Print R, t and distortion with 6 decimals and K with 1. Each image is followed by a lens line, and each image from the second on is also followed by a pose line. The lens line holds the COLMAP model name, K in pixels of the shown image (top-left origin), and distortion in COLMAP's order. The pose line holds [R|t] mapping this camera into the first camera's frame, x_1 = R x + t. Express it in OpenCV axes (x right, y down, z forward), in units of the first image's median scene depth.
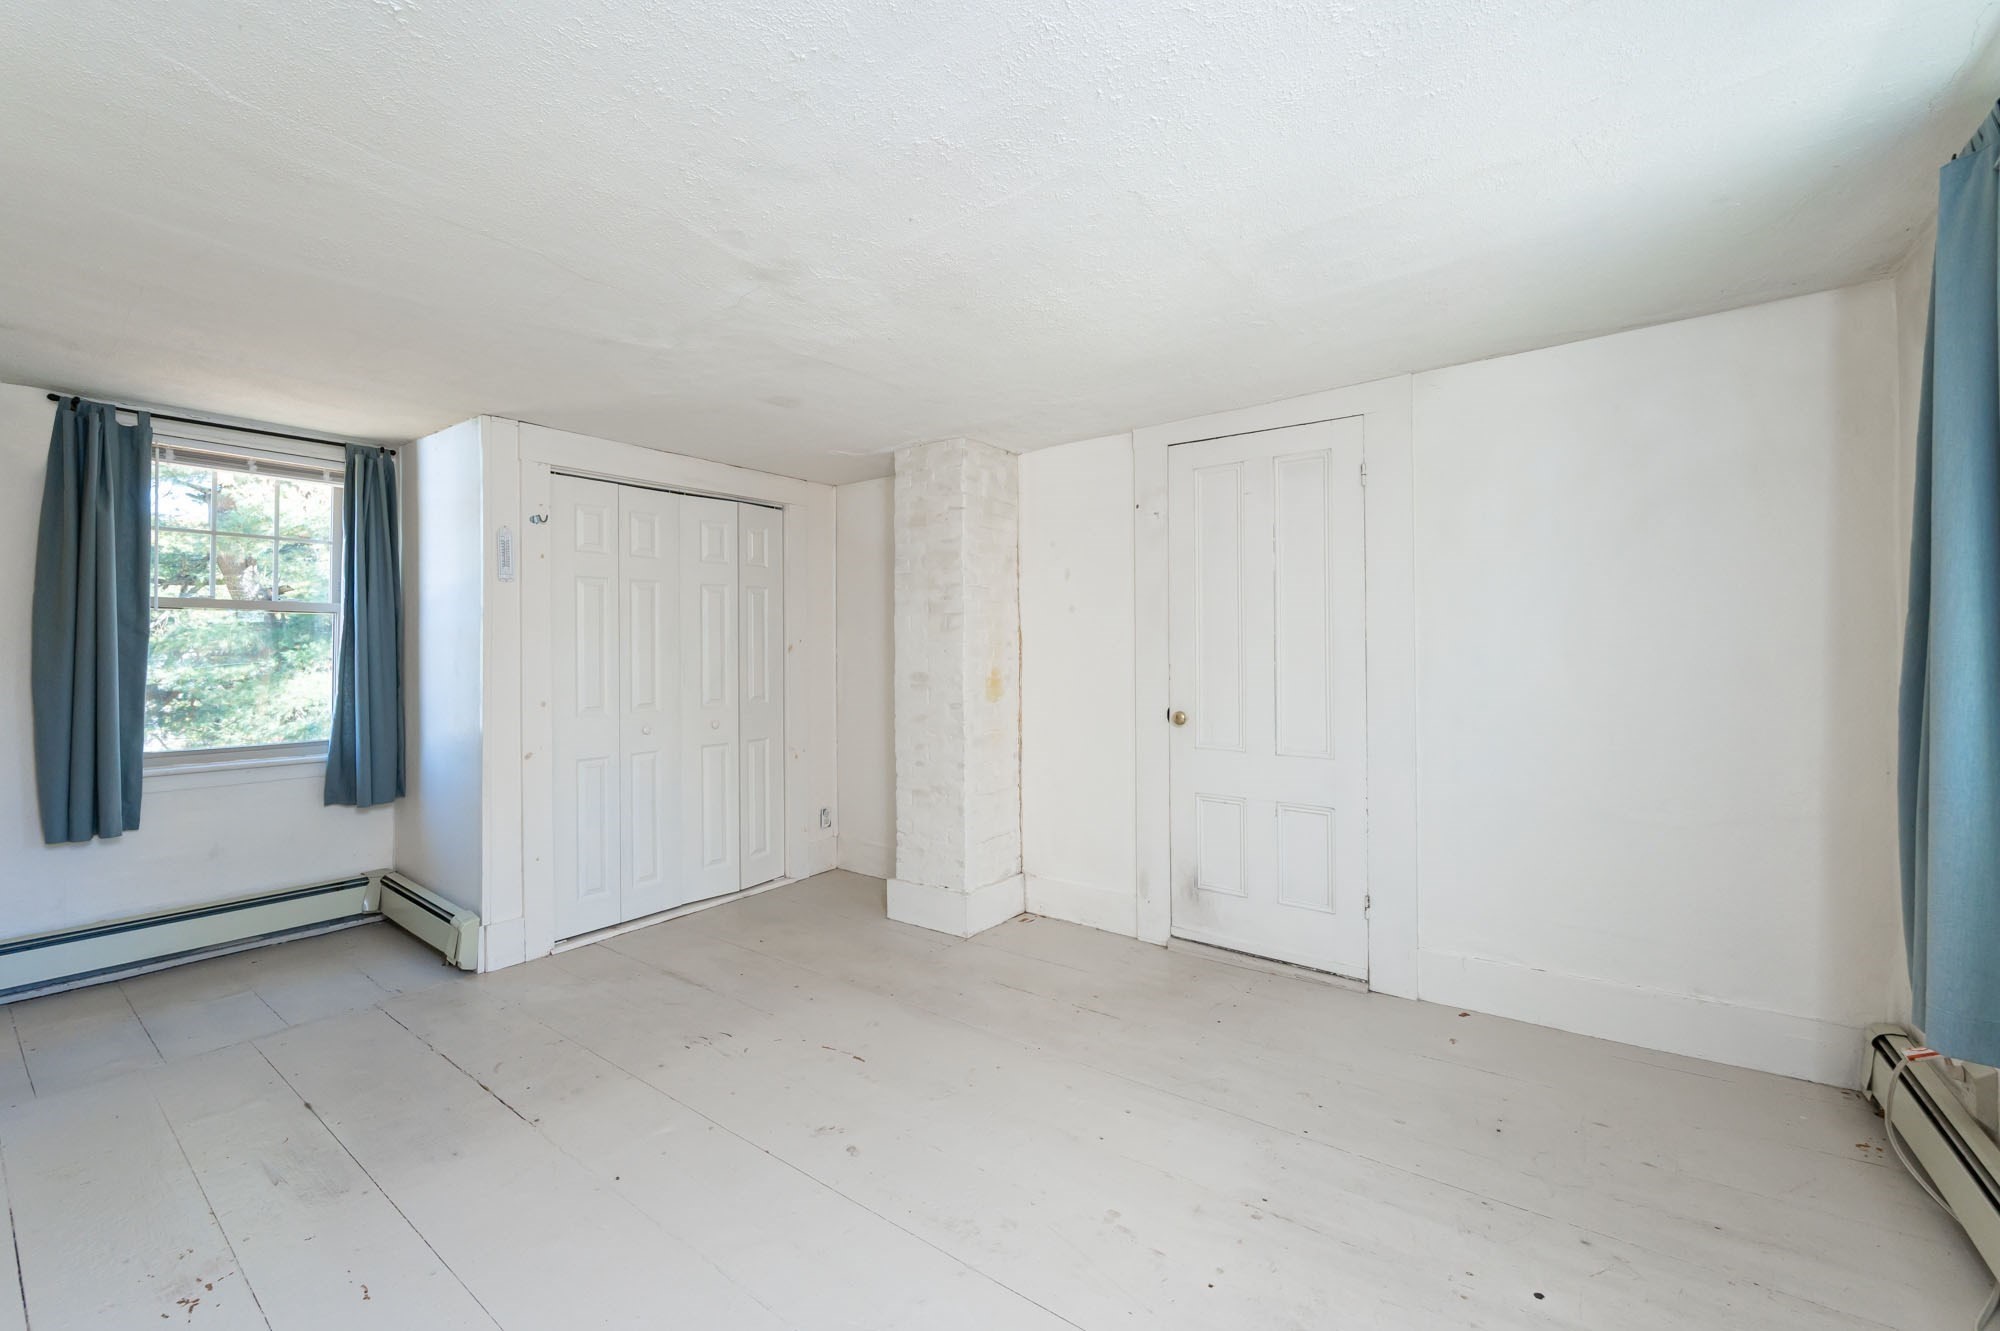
lens RADIAL K [[816.4, 0, 990.3], [0, 816.4, 650.0], [0, 0, 1]] dist [-0.000781, -0.000792]
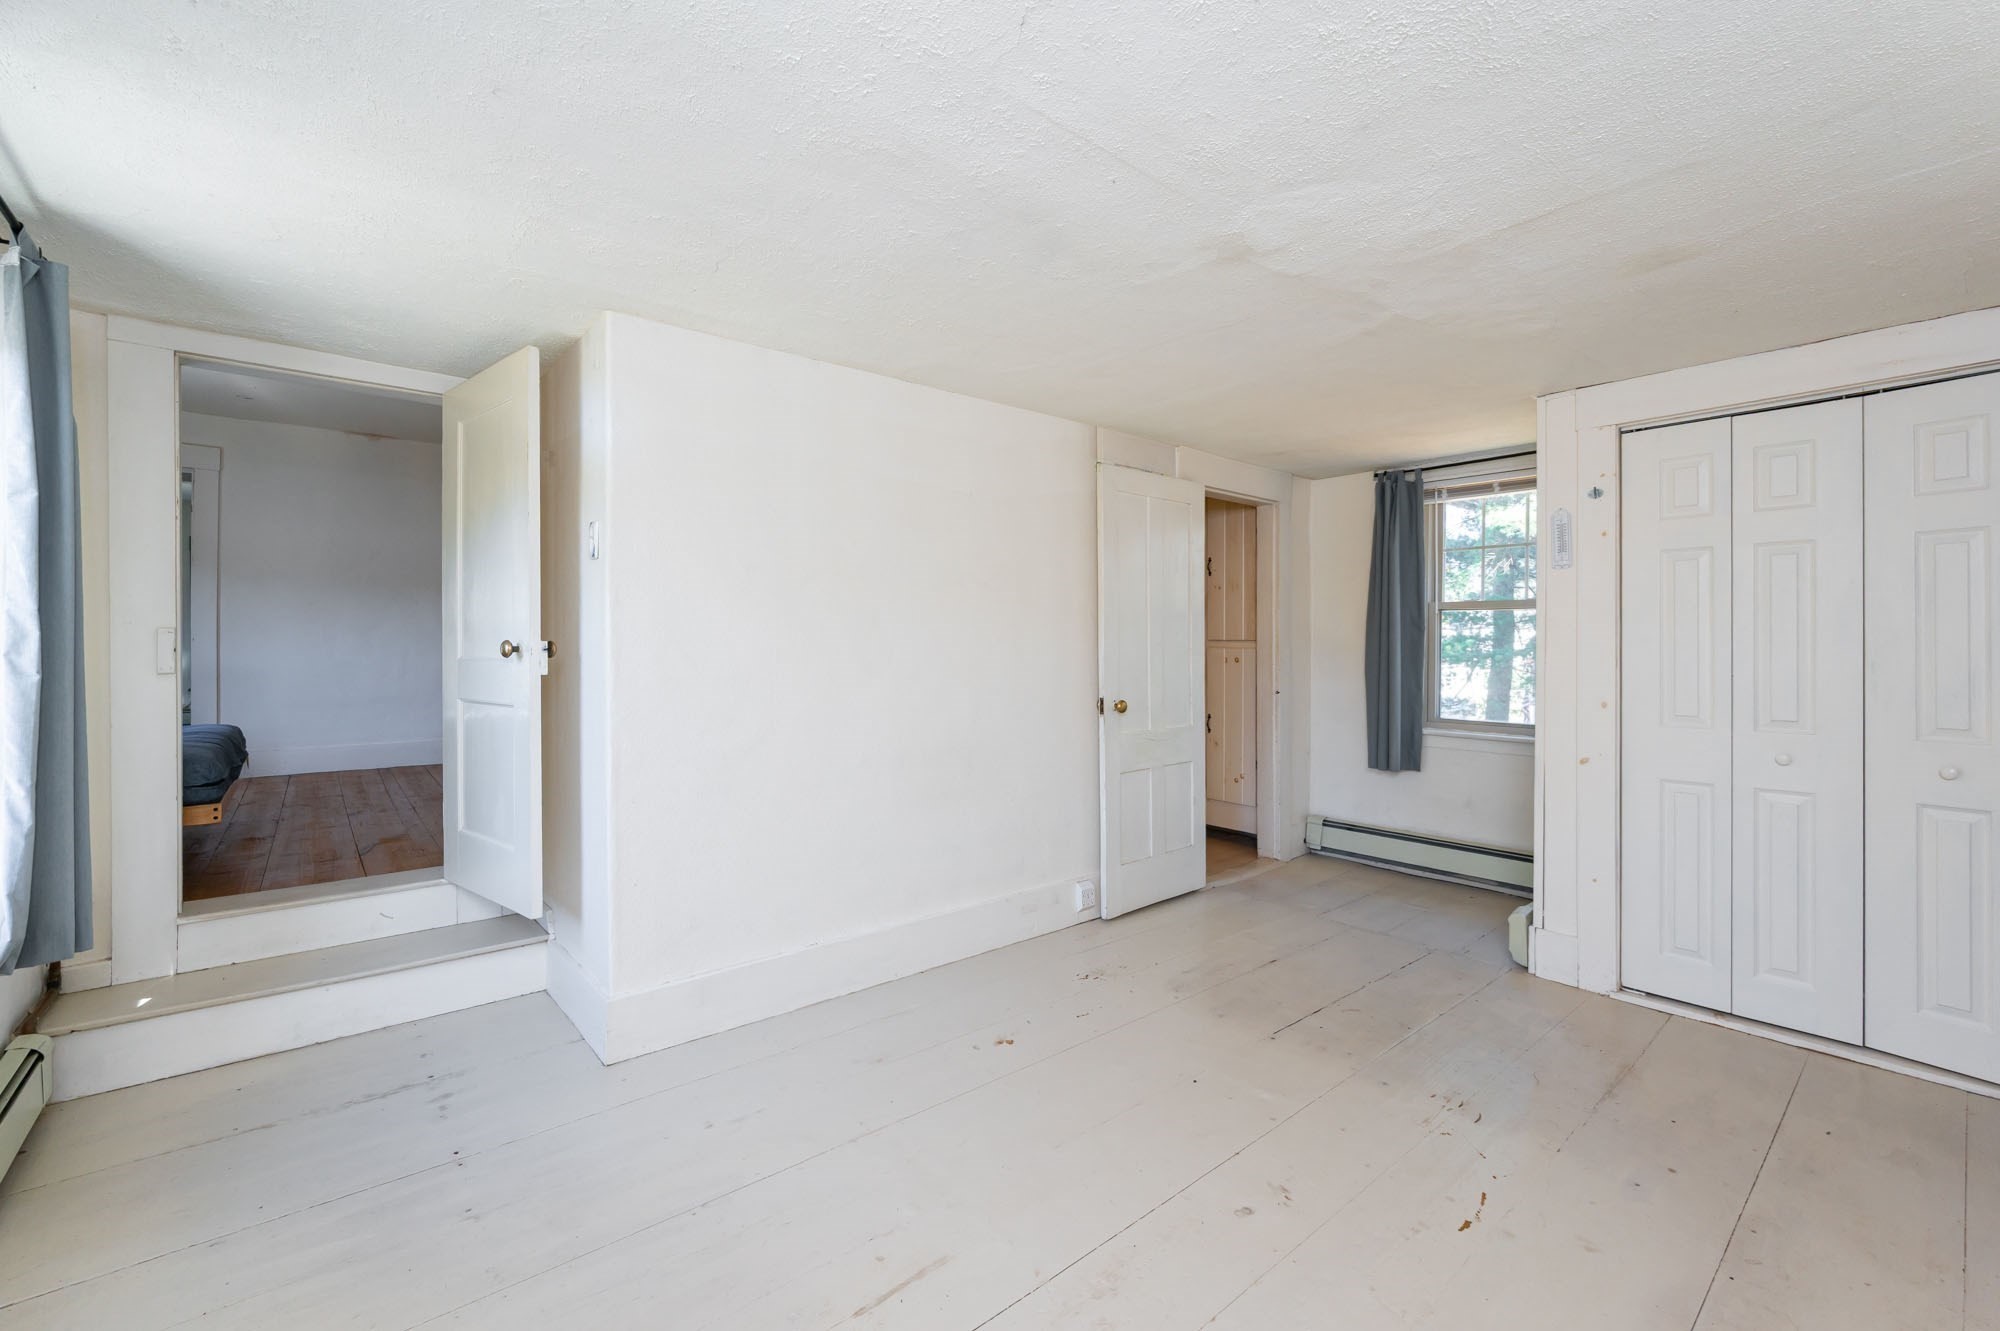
lens RADIAL K [[816.4, 0, 986.4], [0, 816.4, 658.3], [0, 0, 1]] dist [-0.000781, -0.000792]
pose [[-0.201753, 0.021161, -0.979208, 0.450376], [-0.006231, 0.999719, 0.022888, 0.001161], [0.979417, 0.010719, -0.201565, 0.553121]]
